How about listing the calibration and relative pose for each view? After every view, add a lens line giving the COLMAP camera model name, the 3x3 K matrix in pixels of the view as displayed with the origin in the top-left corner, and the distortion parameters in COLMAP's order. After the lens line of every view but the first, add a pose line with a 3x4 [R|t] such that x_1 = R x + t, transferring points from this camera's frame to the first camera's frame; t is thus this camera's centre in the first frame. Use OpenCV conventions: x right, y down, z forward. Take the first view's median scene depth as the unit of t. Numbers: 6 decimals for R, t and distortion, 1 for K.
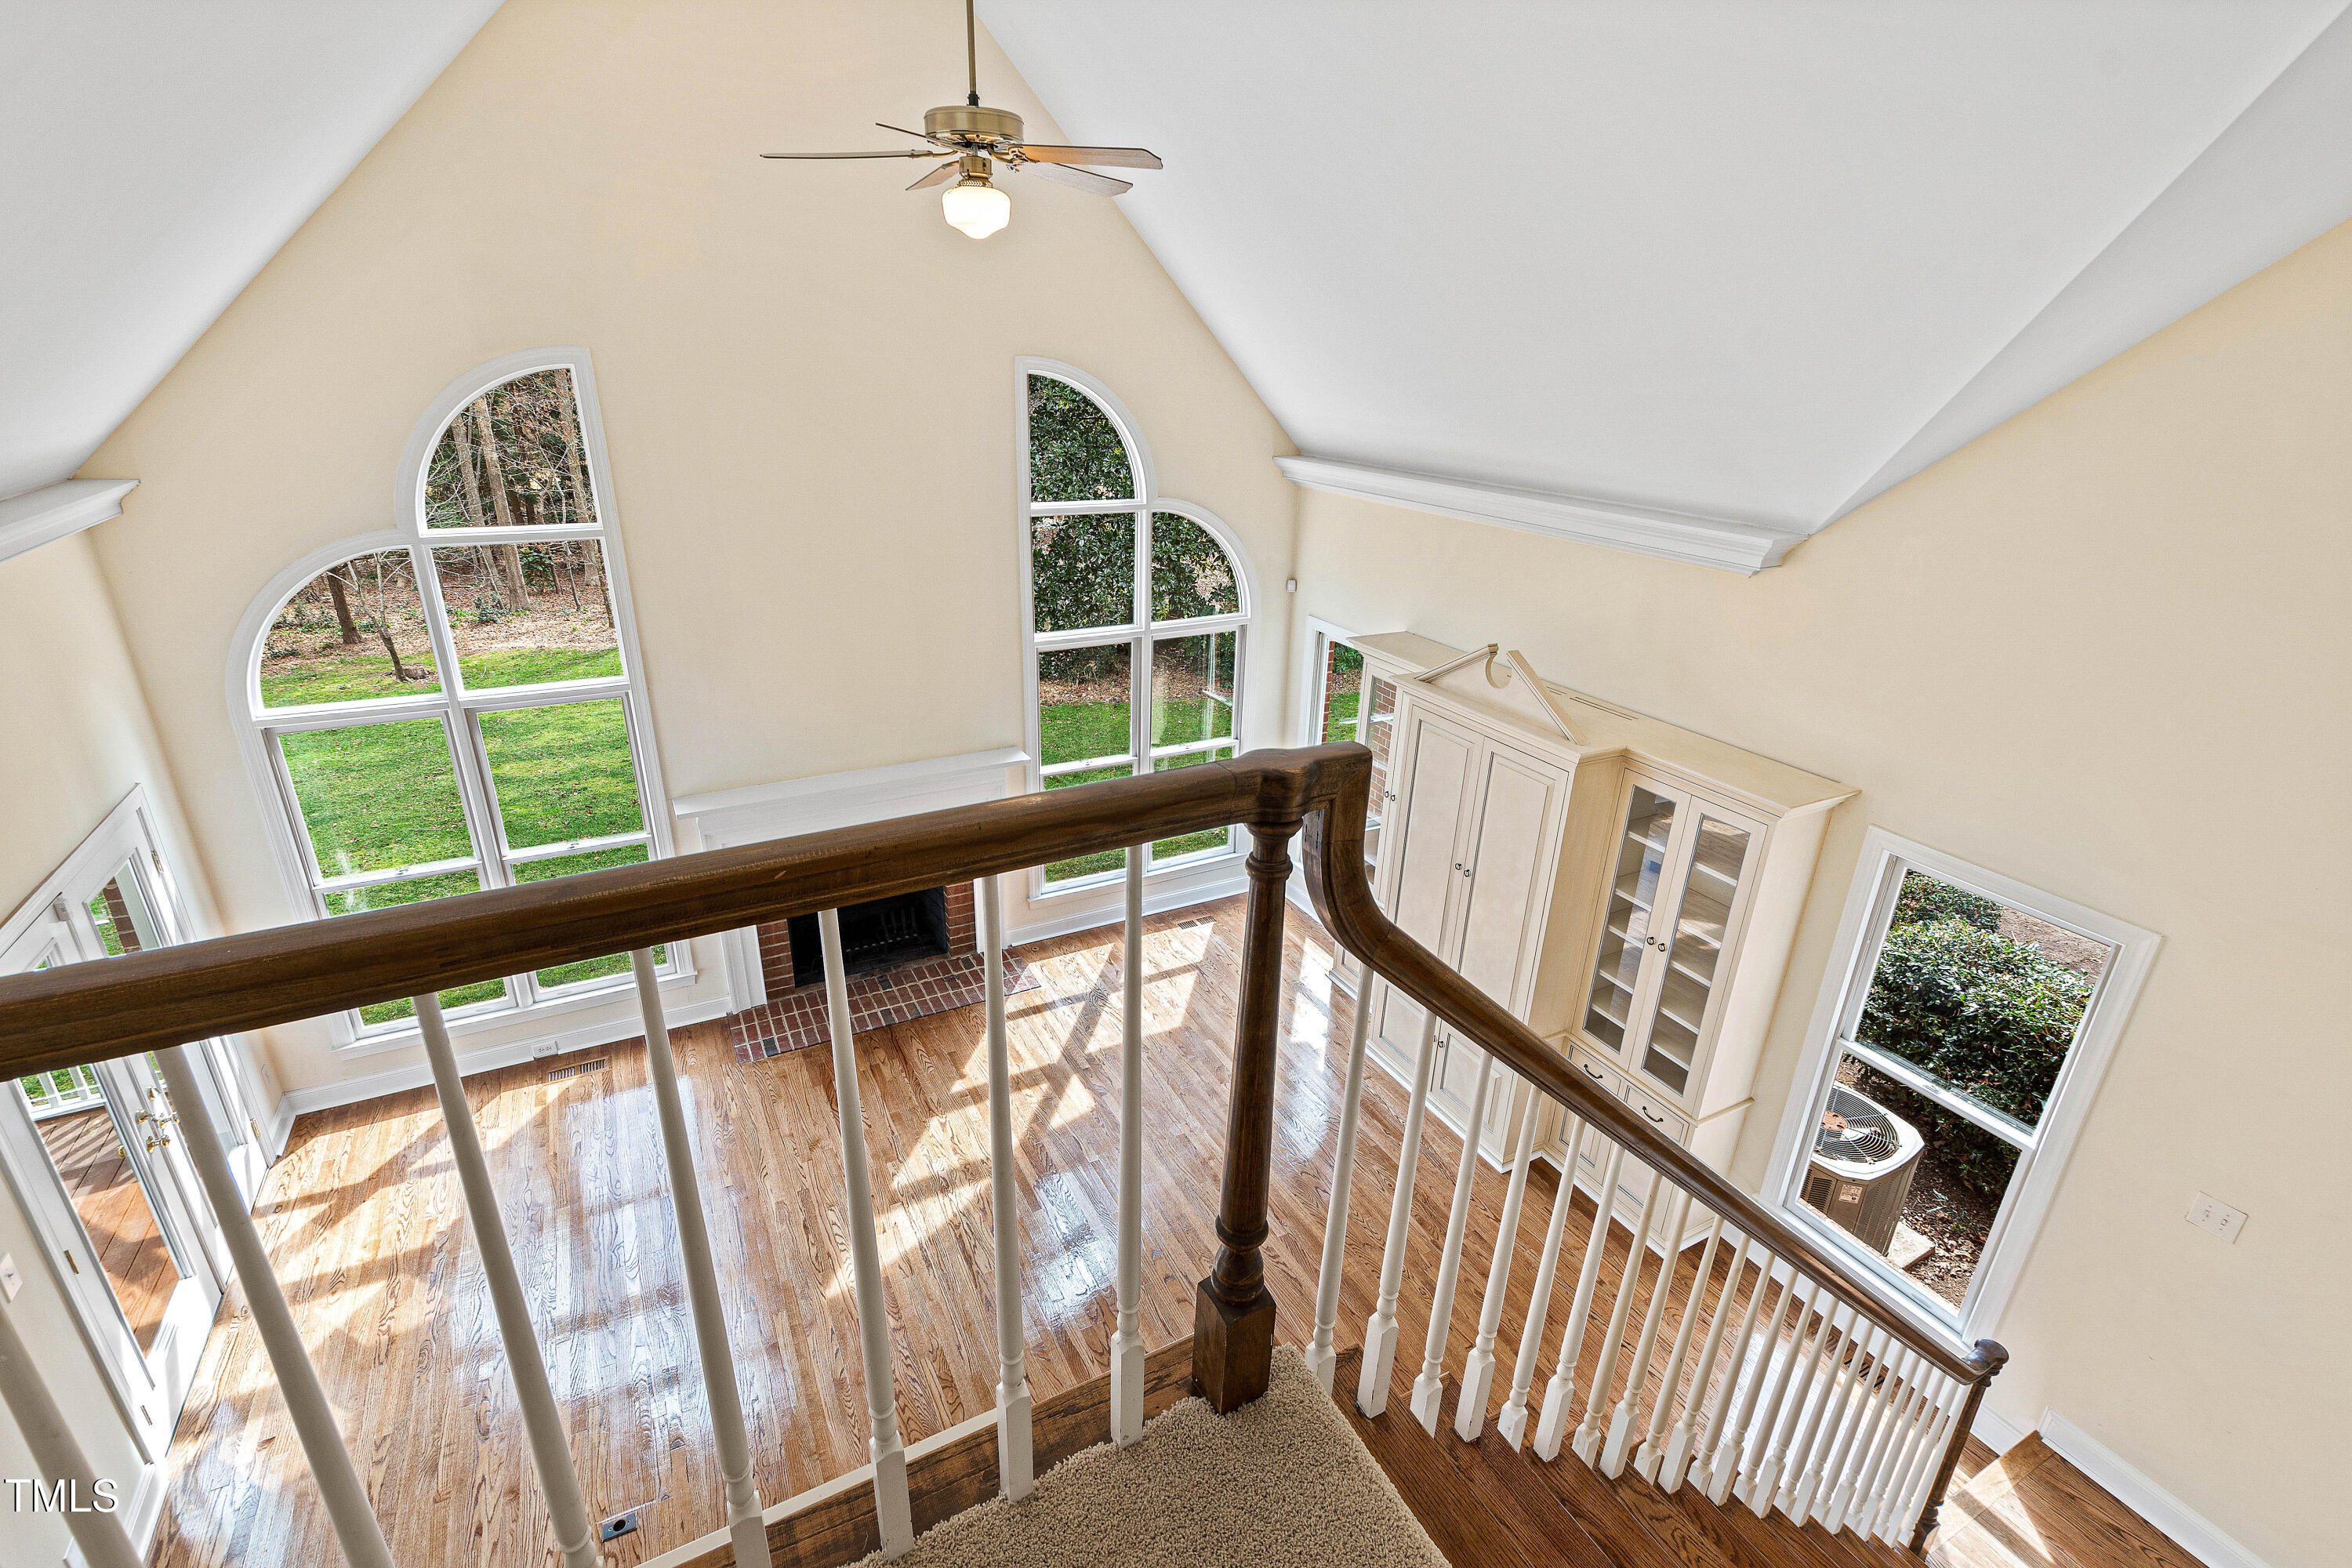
lens RADIAL K [[1051.5, 0, 1176.0], [0, 1051.5, 784.0], [0, 0, 1]] dist [-0.000461, 0.000029]
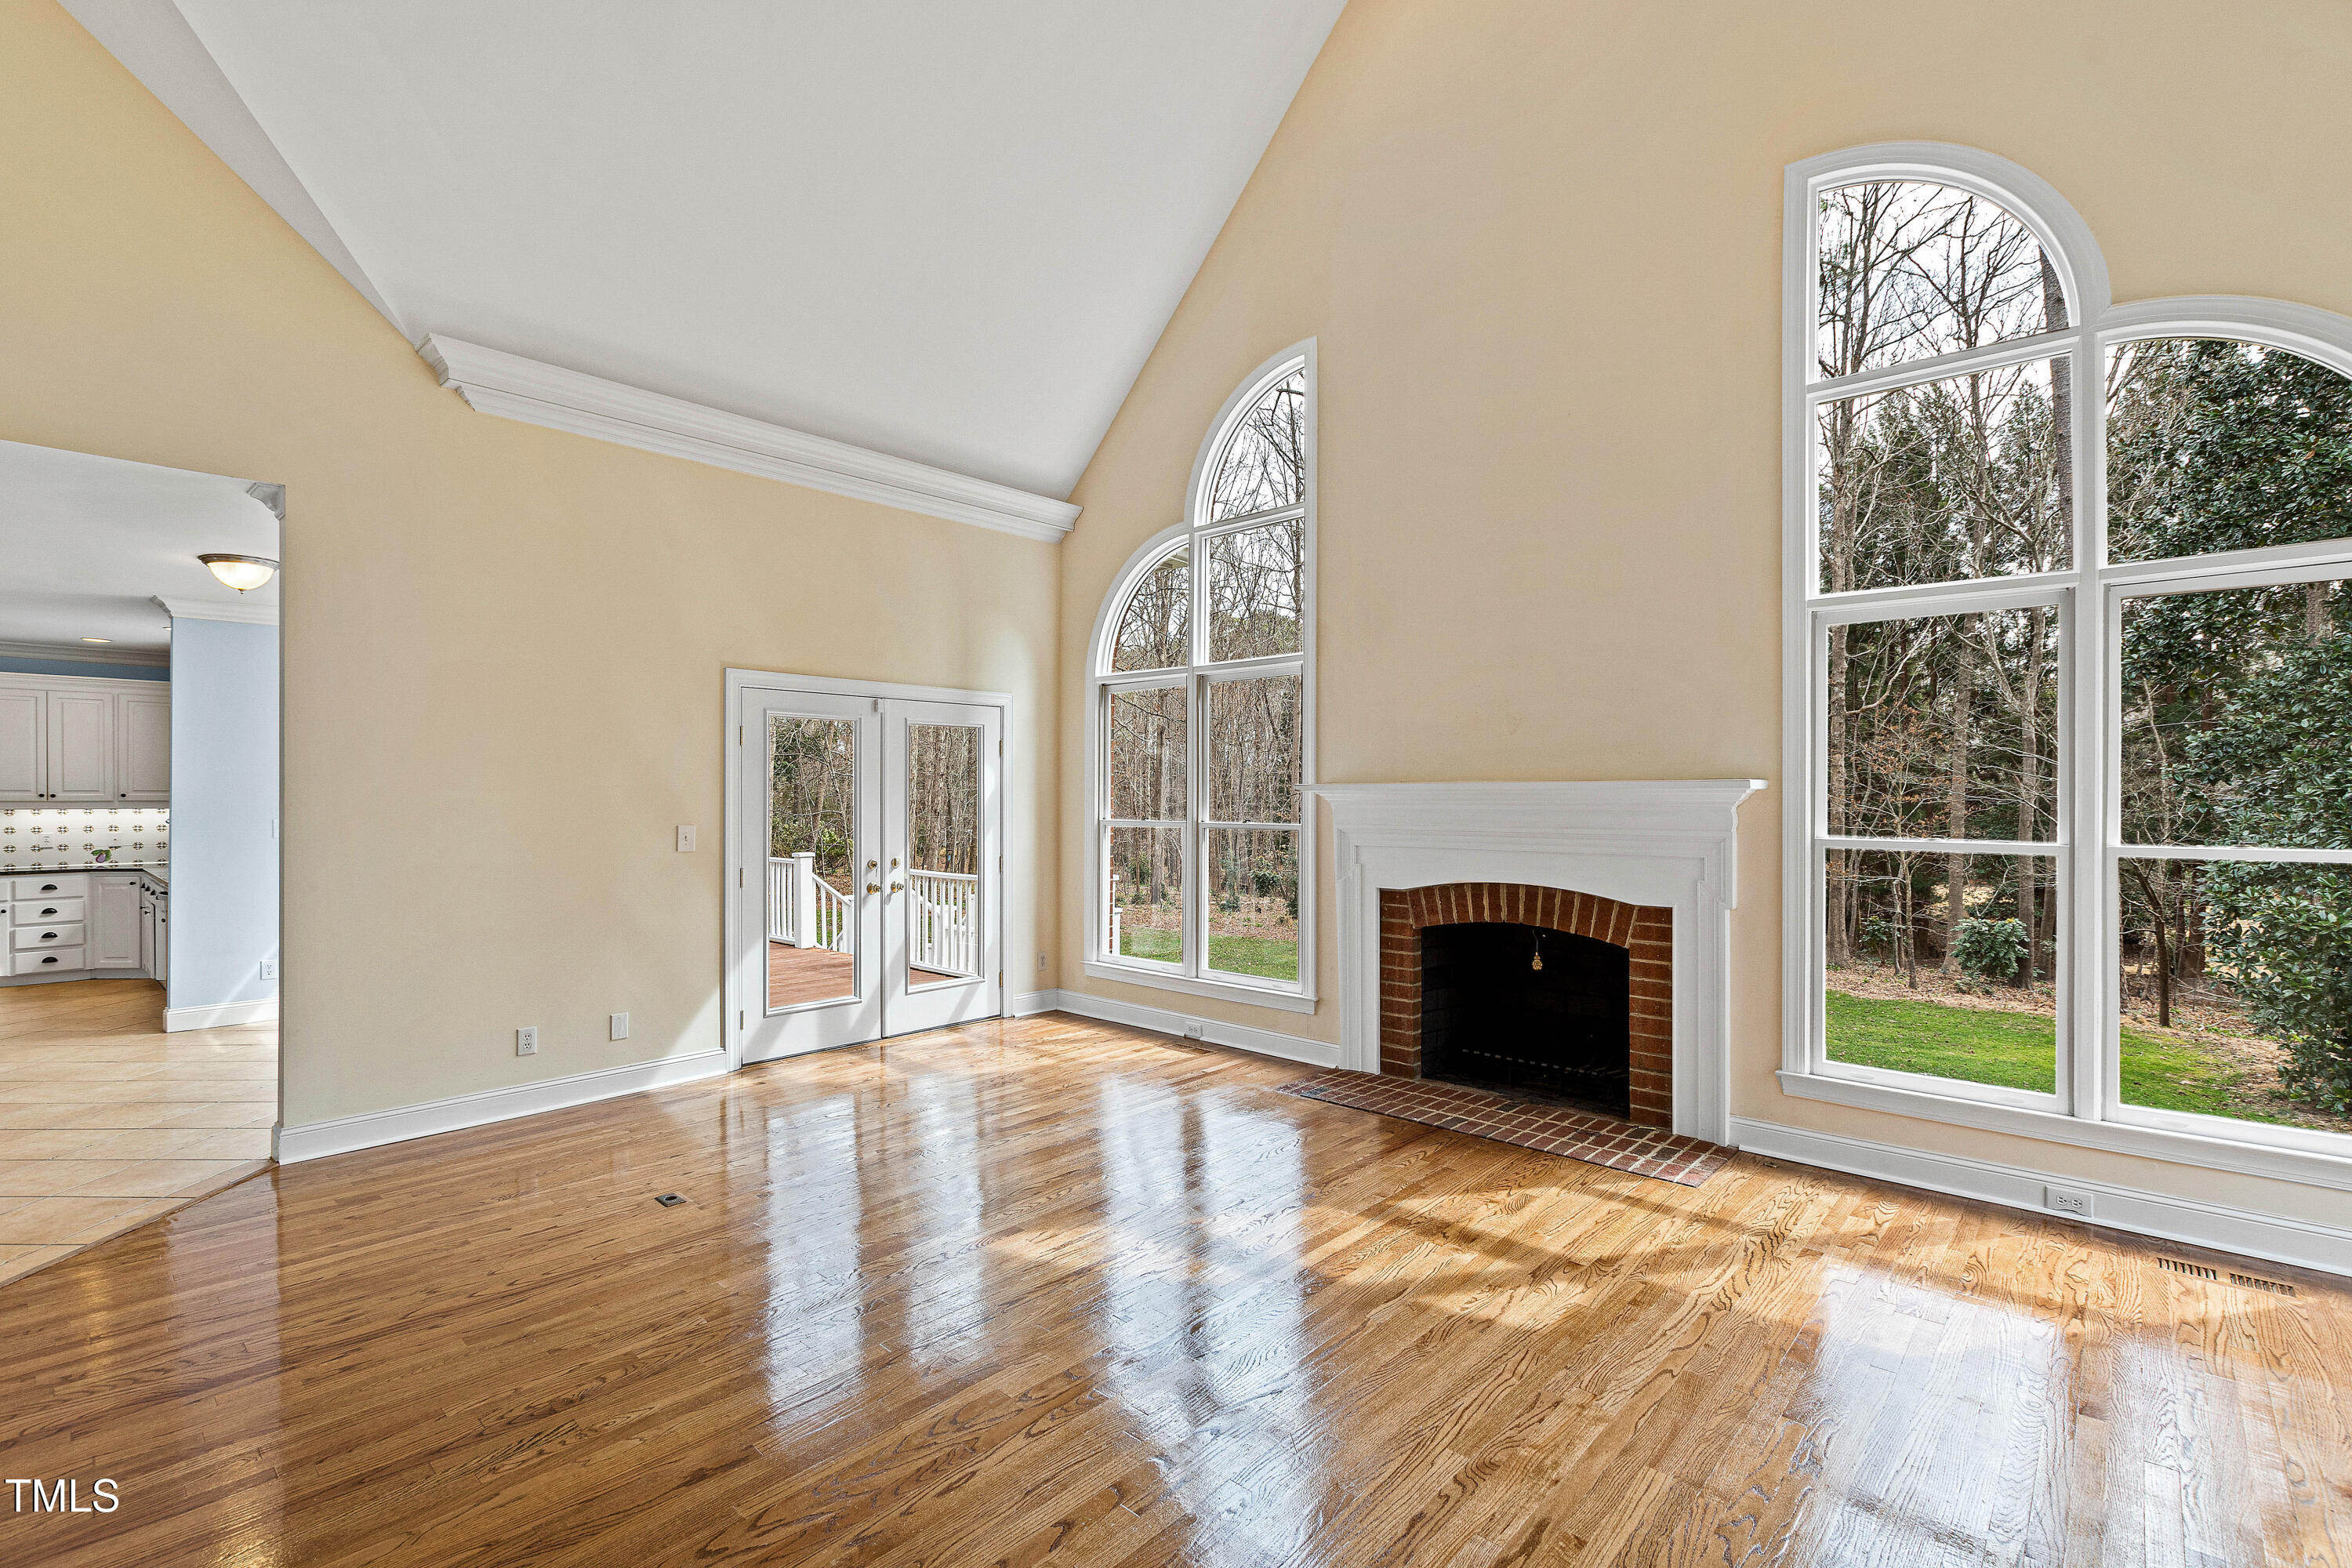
lens RADIAL K [[1051.5, 0, 1176.0], [0, 1051.5, 784.0], [0, 0, 1]] dist [-0.000461, 0.000029]
pose [[0.352349, -0.033485, -0.935269, 0.329155], [-0.345081, 0.924294, -0.163096, 0.204149], [0.869925, 0.380211, 0.314119, 0.581681]]
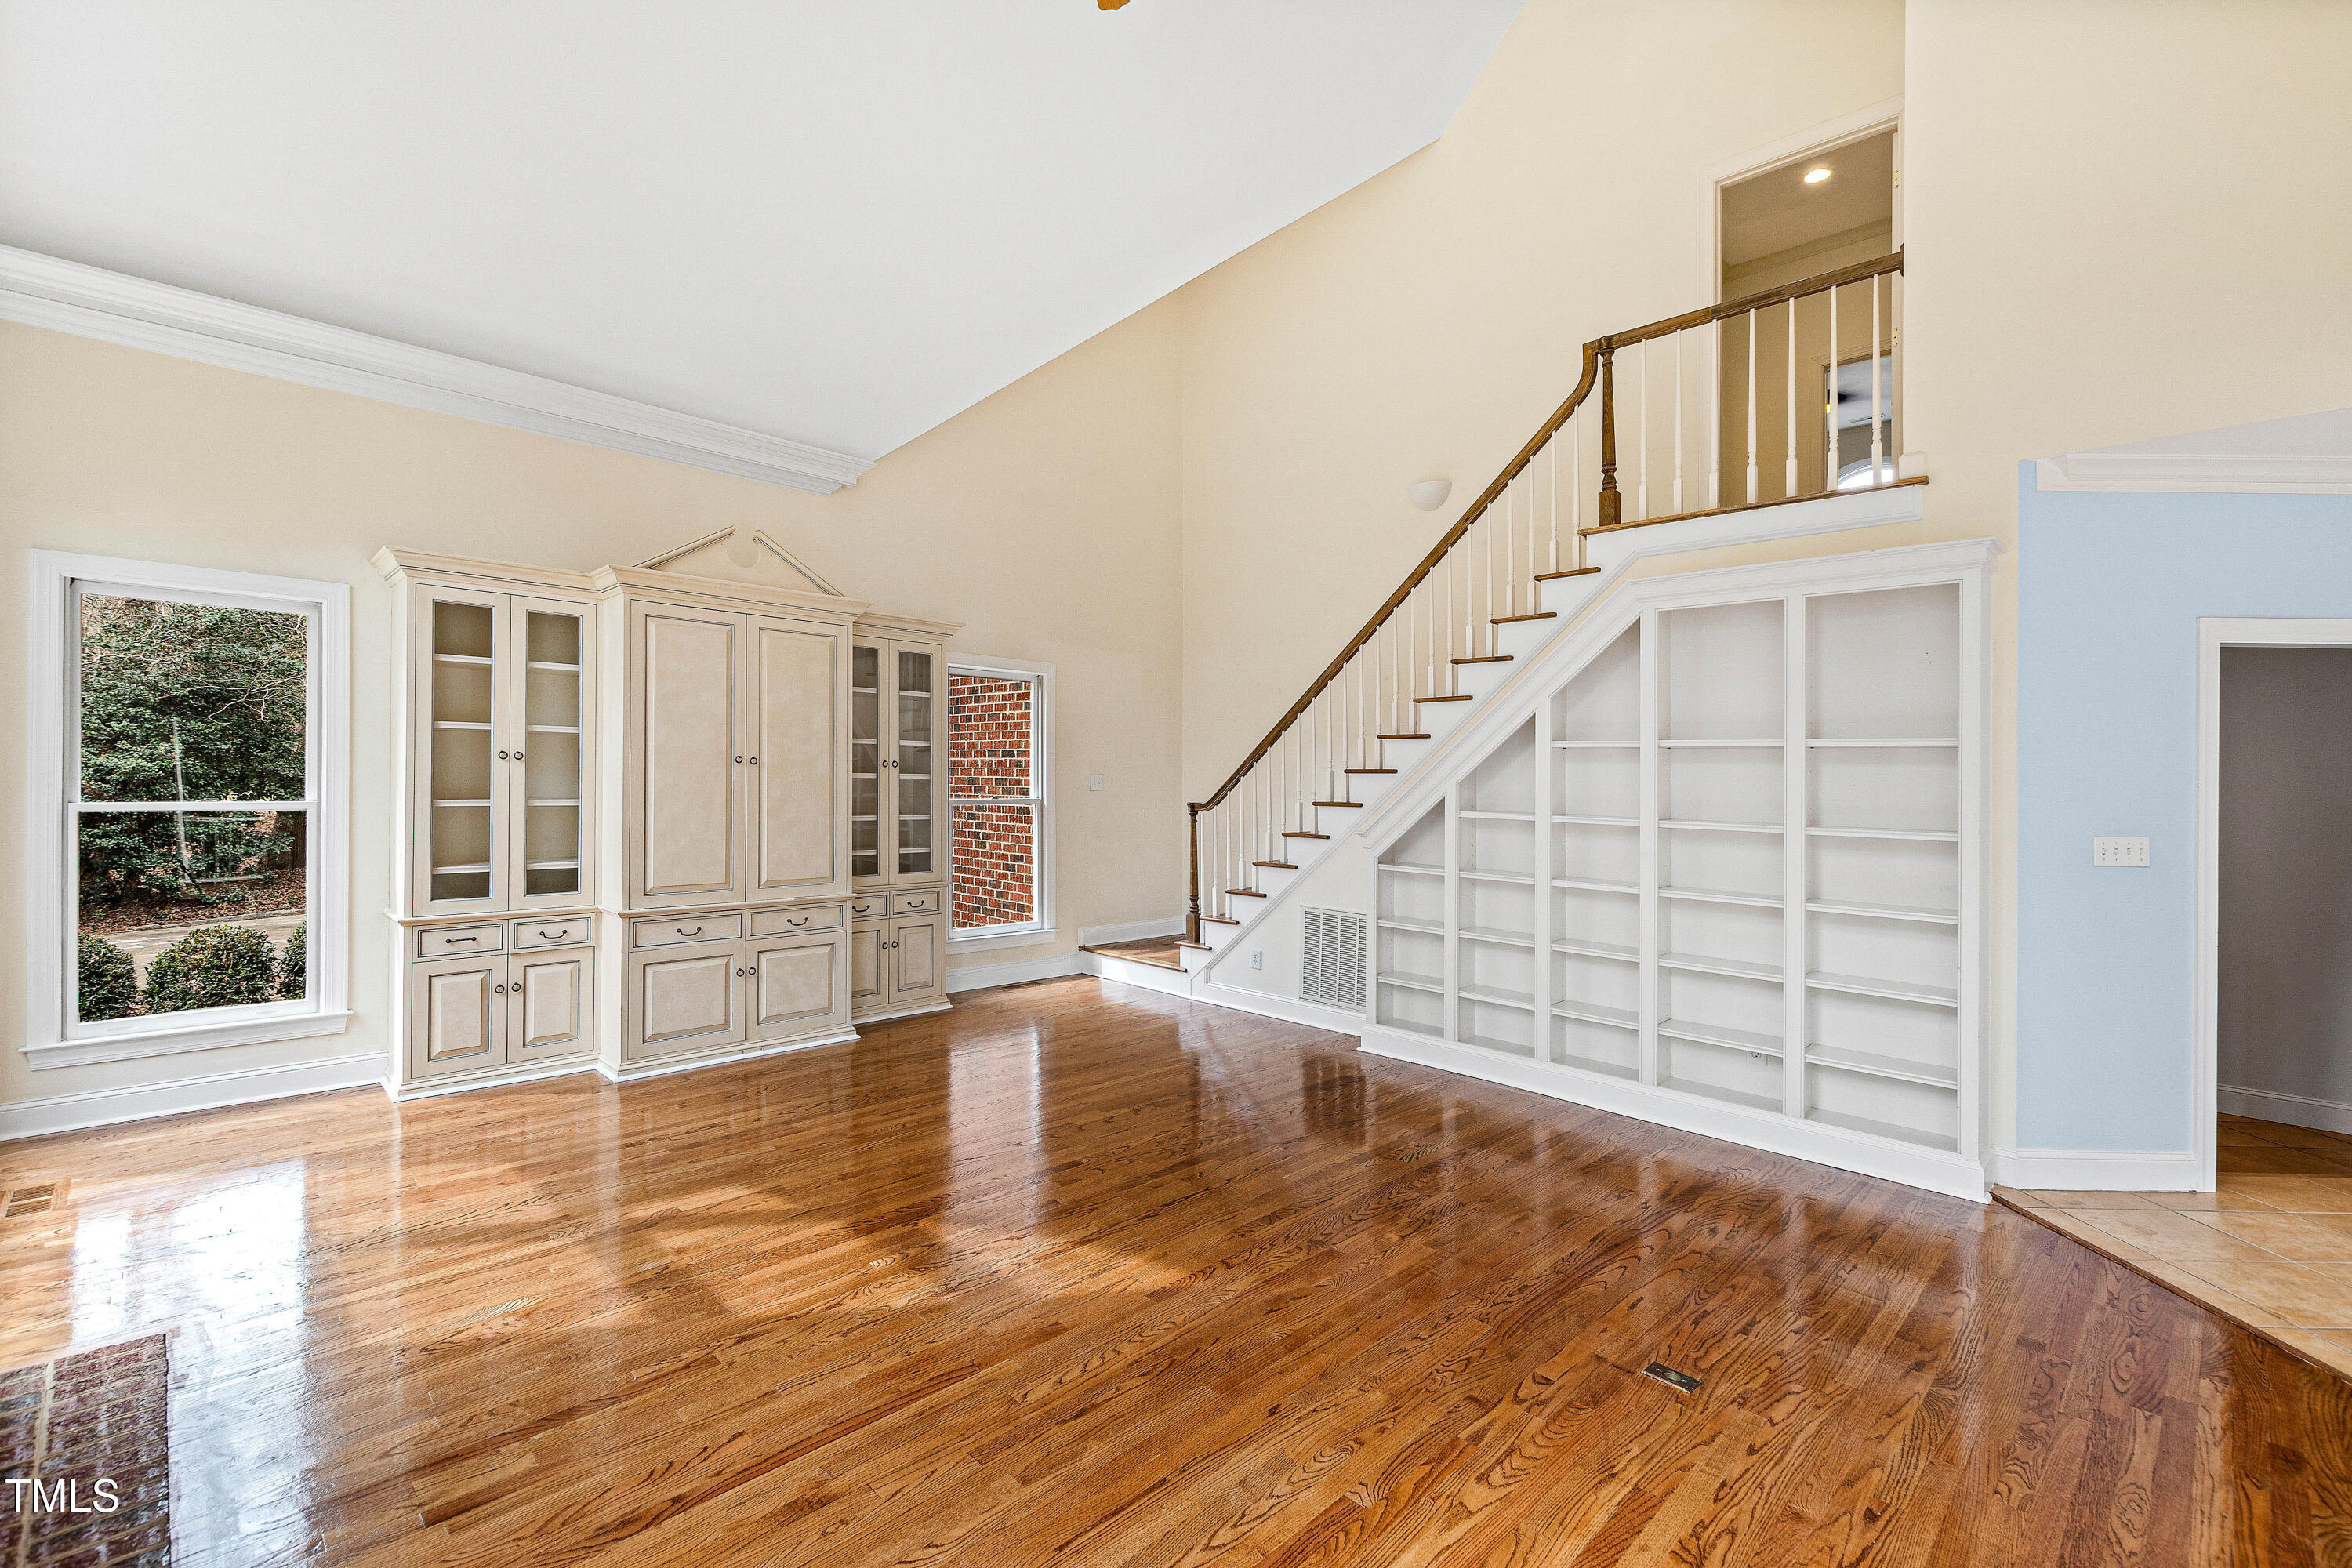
lens RADIAL K [[1051.5, 0, 1176.0], [0, 1051.5, 784.0], [0, 0, 1]] dist [-0.000461, 0.000029]
pose [[-0.288125, -0.038101, 0.956834, -0.663386], [0.341905, 0.929254, 0.139959, 0.090344], [-0.894475, 0.367472, -0.254714, 0.798771]]
